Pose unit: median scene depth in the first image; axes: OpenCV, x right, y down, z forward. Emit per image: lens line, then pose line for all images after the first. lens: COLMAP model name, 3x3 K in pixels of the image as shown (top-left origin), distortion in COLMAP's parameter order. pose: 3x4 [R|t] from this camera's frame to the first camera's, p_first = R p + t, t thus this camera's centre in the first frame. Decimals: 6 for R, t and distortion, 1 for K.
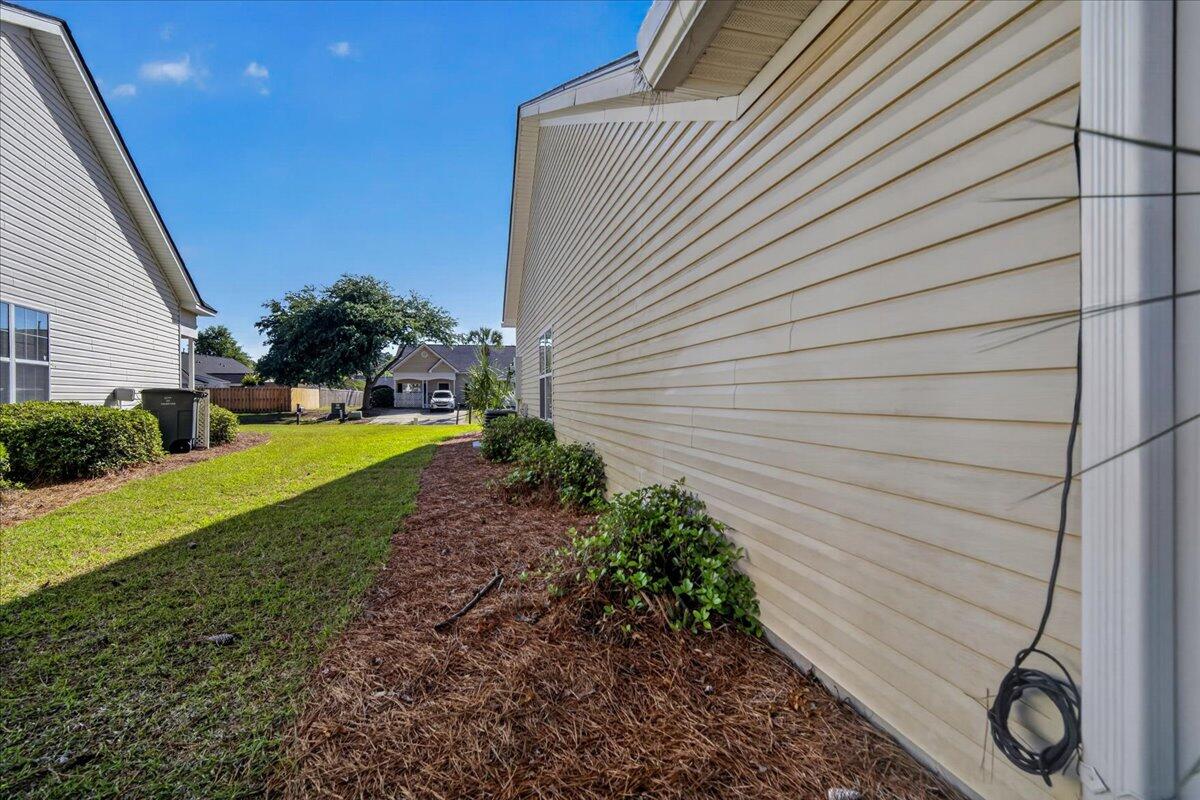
lens RADIAL K [[526.4, 0, 600.3], [0, 526.4, 403.3], [0, 0, 1]] dist [-0.001330, -0.000289]
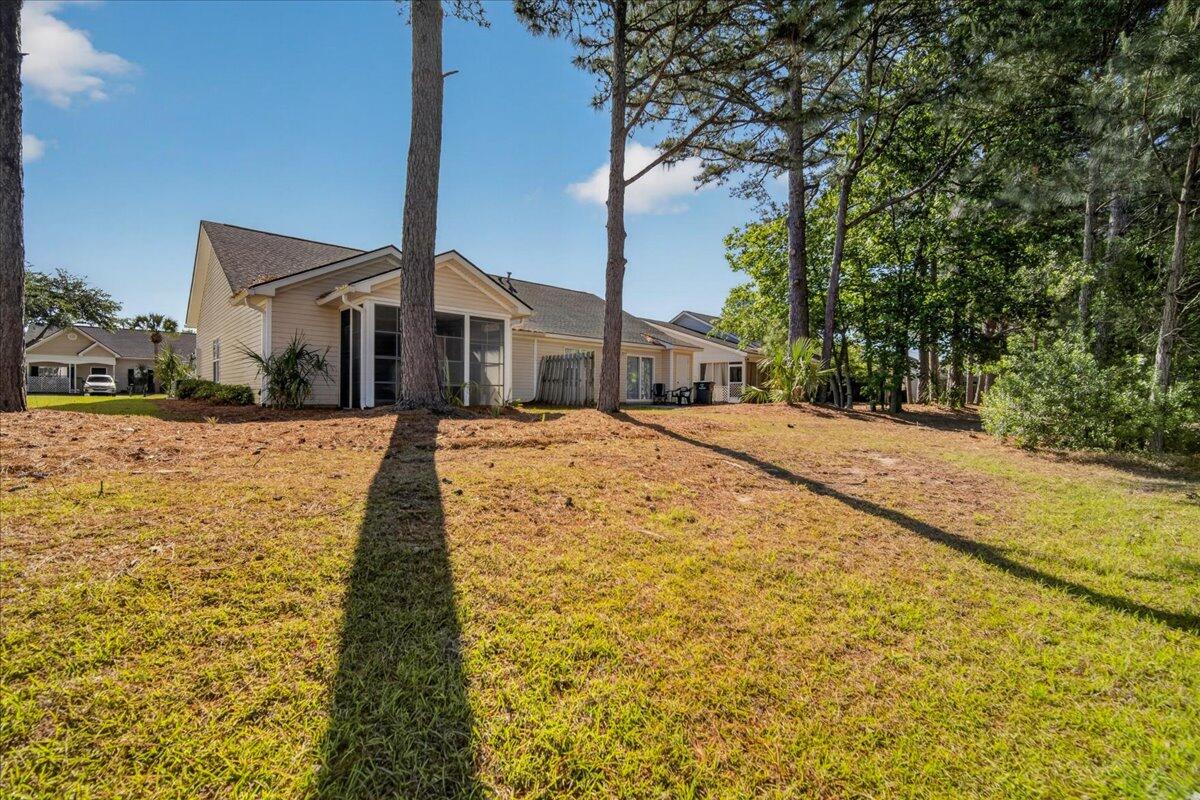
lens RADIAL K [[526.4, 0, 599.1], [0, 526.4, 400.6], [0, 0, 1]] dist [-0.001330, -0.000289]
pose [[0.876403, 0.009267, 0.481489, 0.045150], [-0.008344, 0.999957, -0.004057, 0.020618], [-0.481506, -0.000462, 0.876443, -0.311912]]
